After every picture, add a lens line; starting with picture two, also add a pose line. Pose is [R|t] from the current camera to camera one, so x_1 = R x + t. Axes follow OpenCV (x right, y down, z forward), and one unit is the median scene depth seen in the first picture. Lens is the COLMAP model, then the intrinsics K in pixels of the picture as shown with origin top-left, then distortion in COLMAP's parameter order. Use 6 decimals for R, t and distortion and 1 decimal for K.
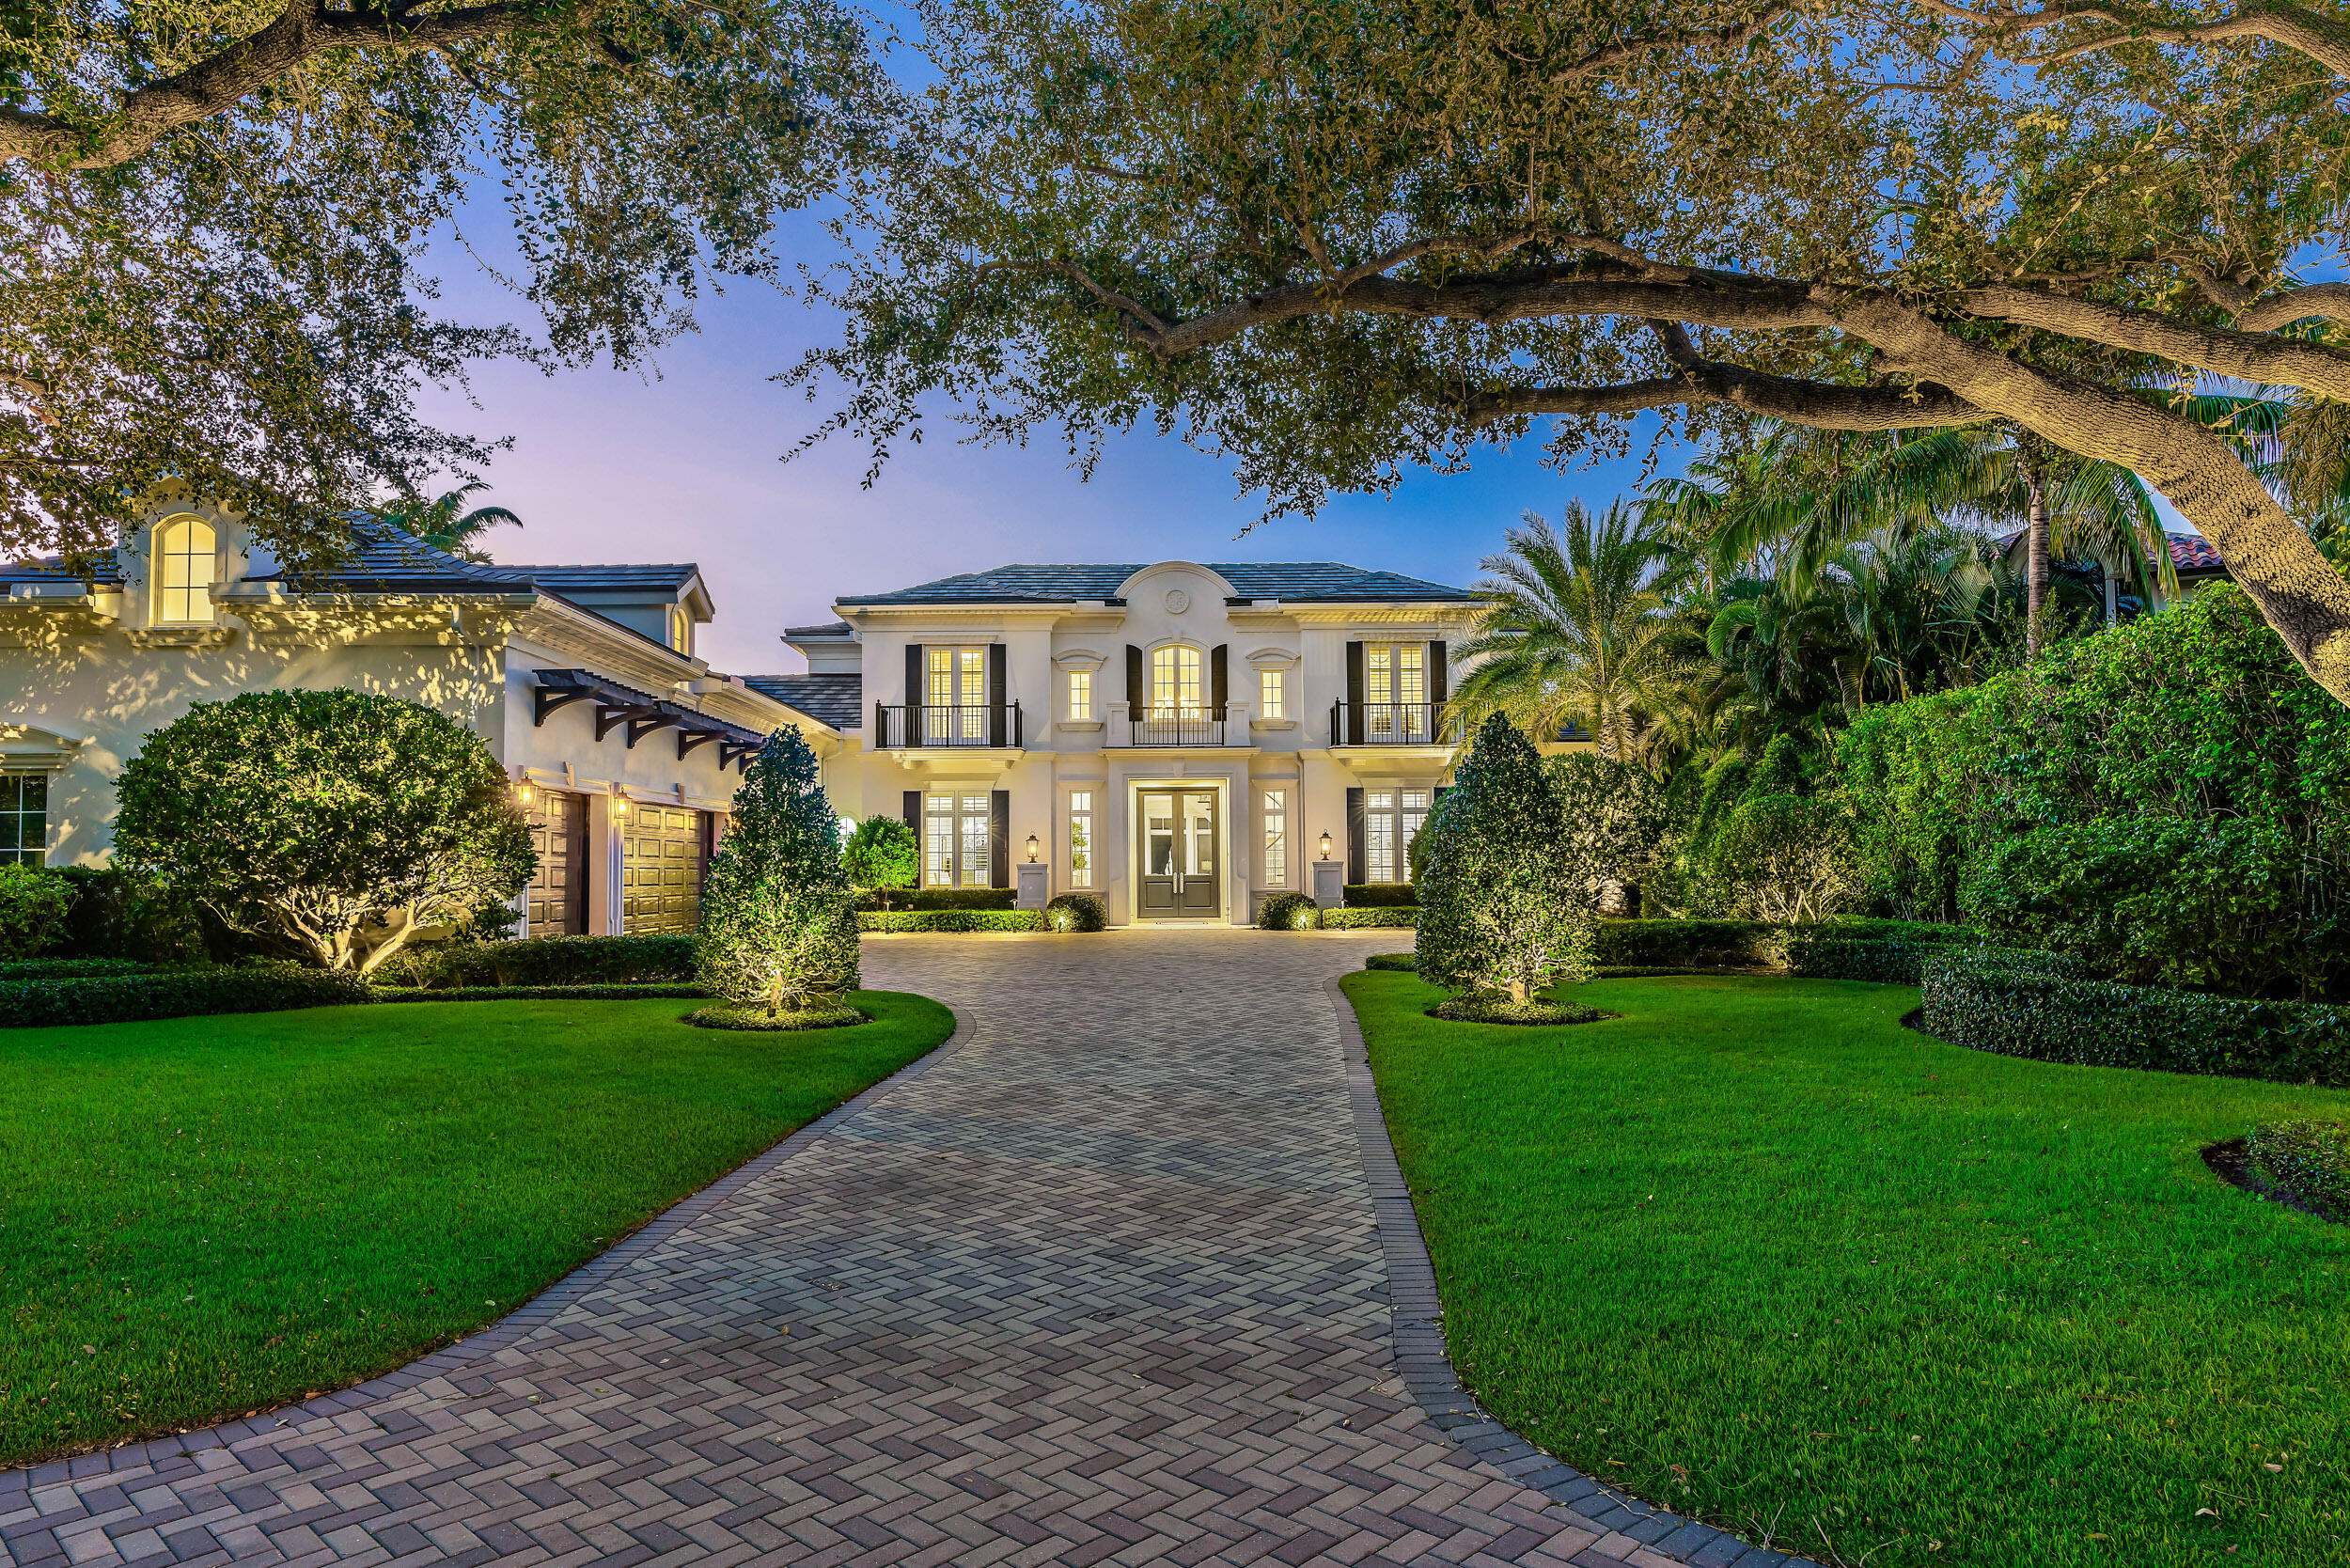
lens RADIAL K [[1491.0, 0, 1175.2], [0, 1491.0, 788.1], [0, 0, 1]] dist [0.000188, 0.000048]
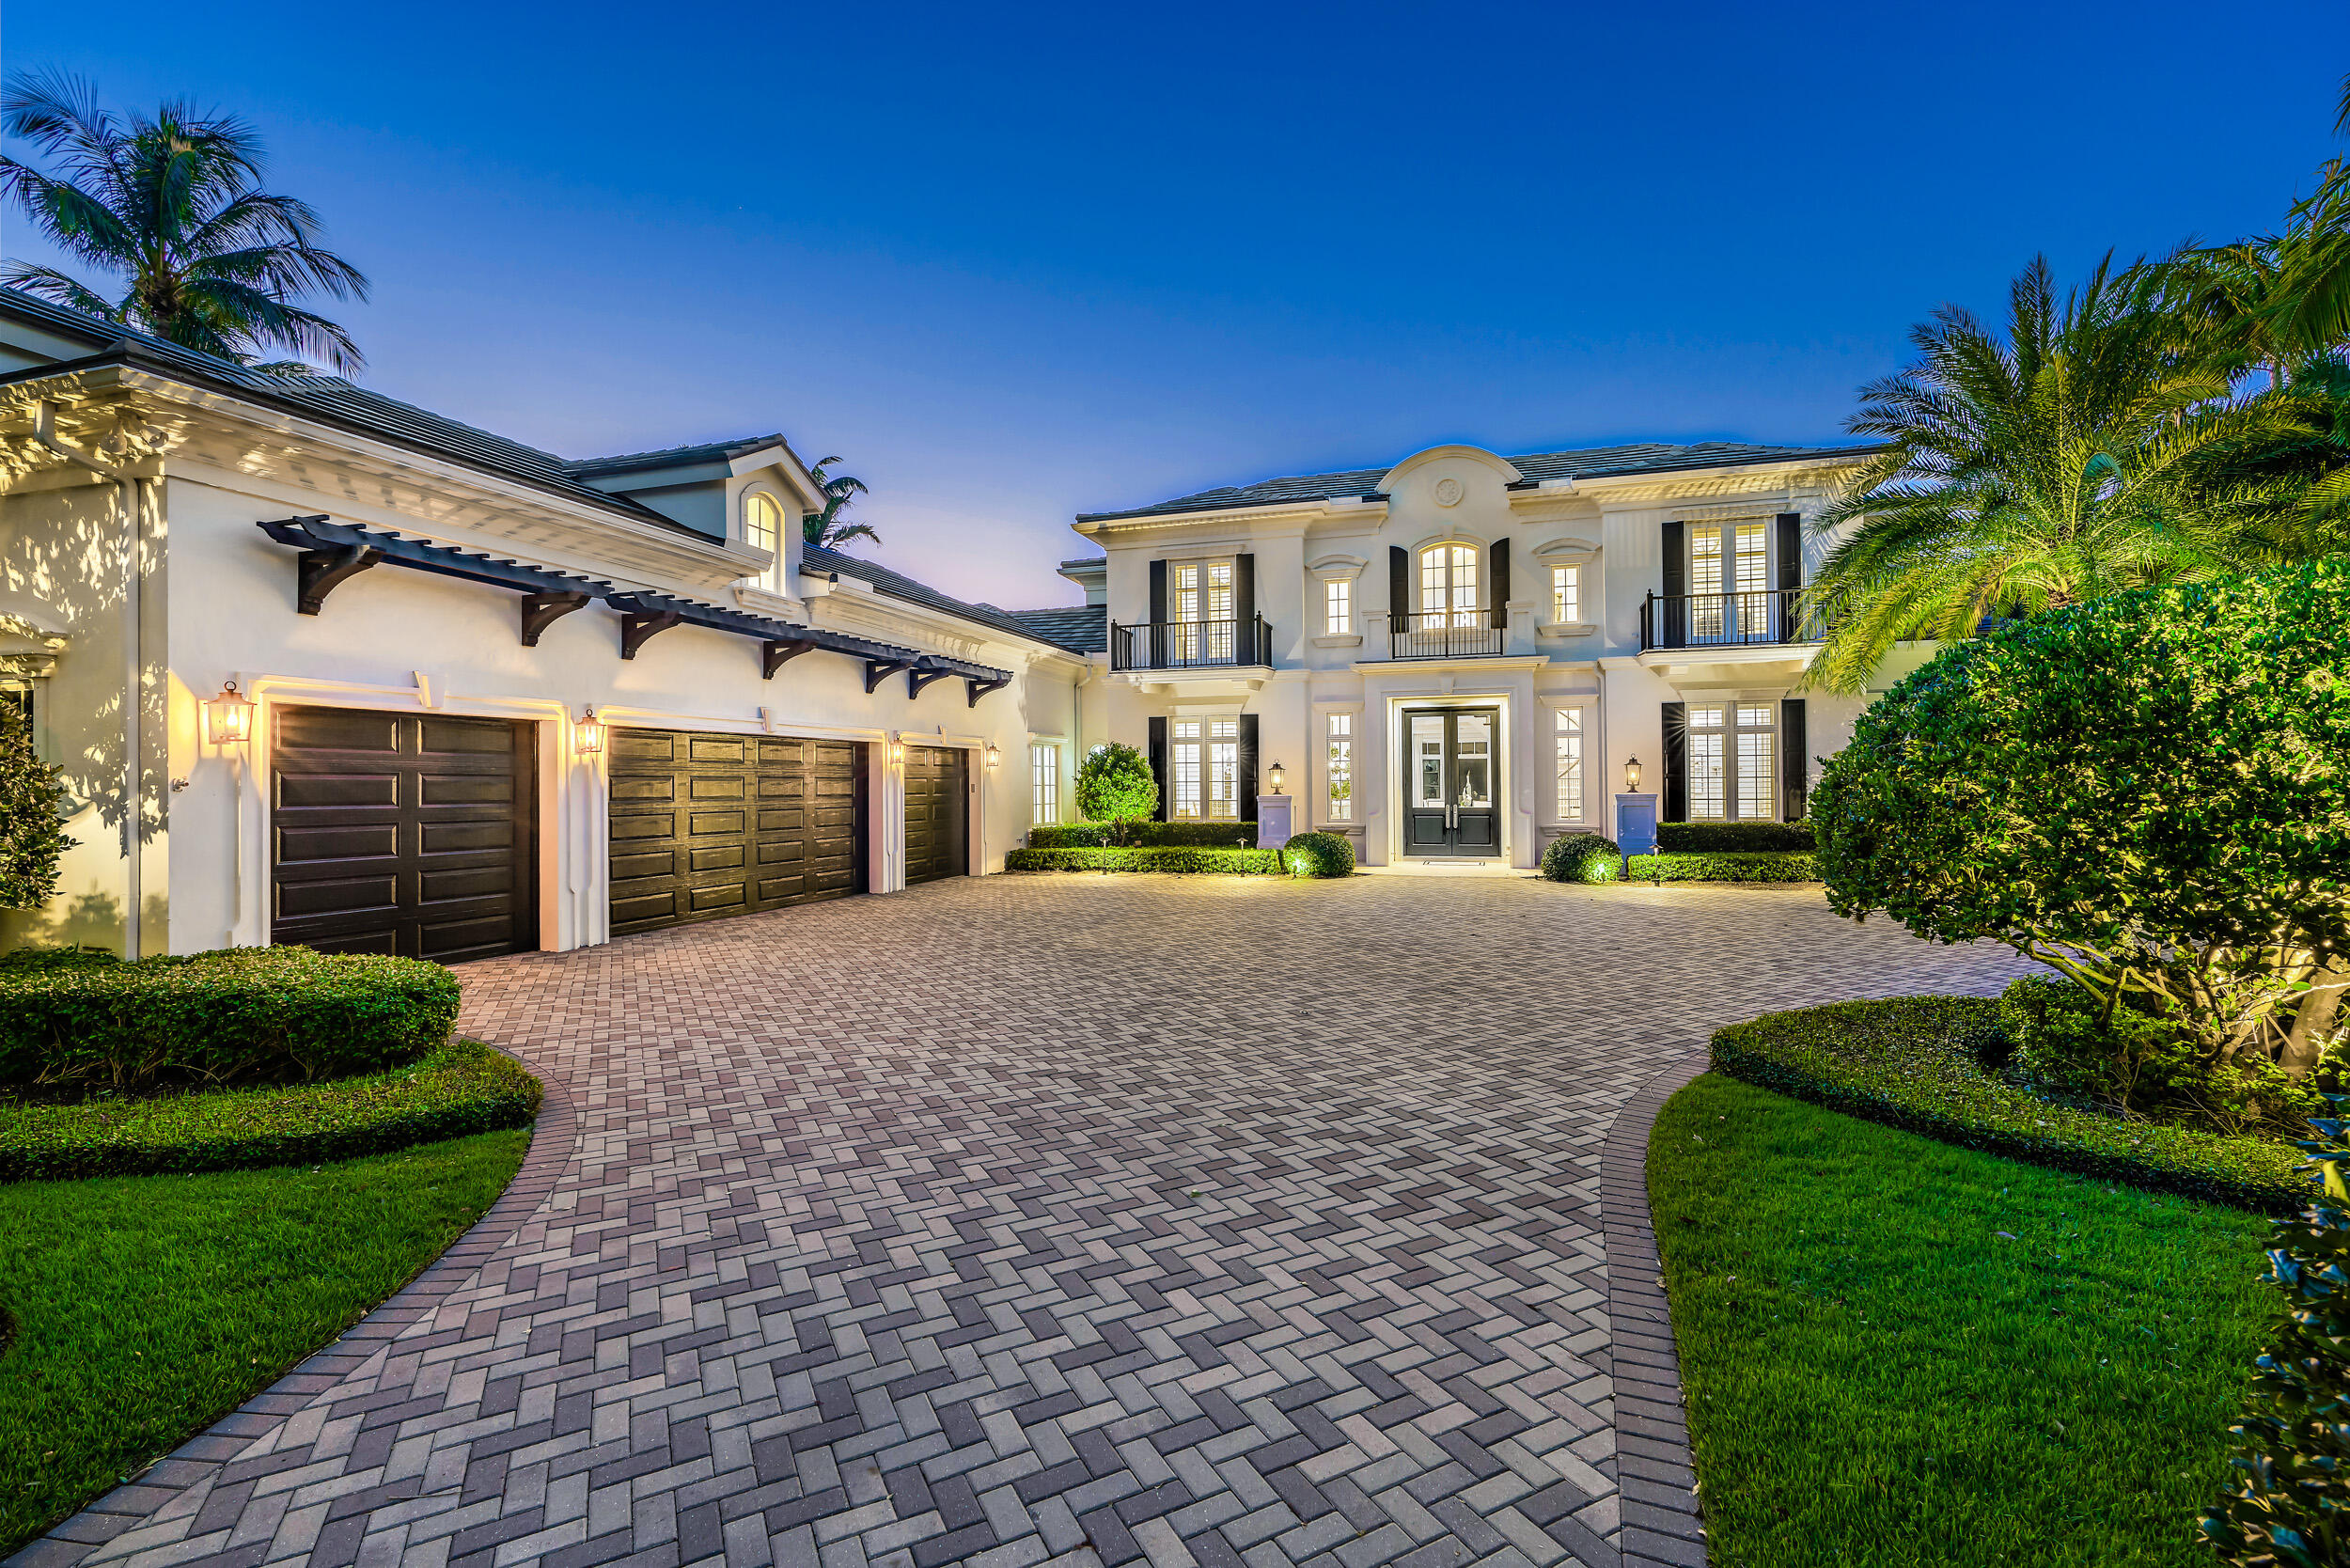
lens RADIAL K [[1059.2, 0, 1173.2], [0, 1059.2, 770.9], [0, 0, 1]] dist [-0.009869, -0.000154]
pose [[0.950165, -0.003223, -0.311731, 0.040980], [0.017489, 0.998923, 0.042977, 0.007658], [0.311257, -0.046287, 0.949198, 0.365426]]
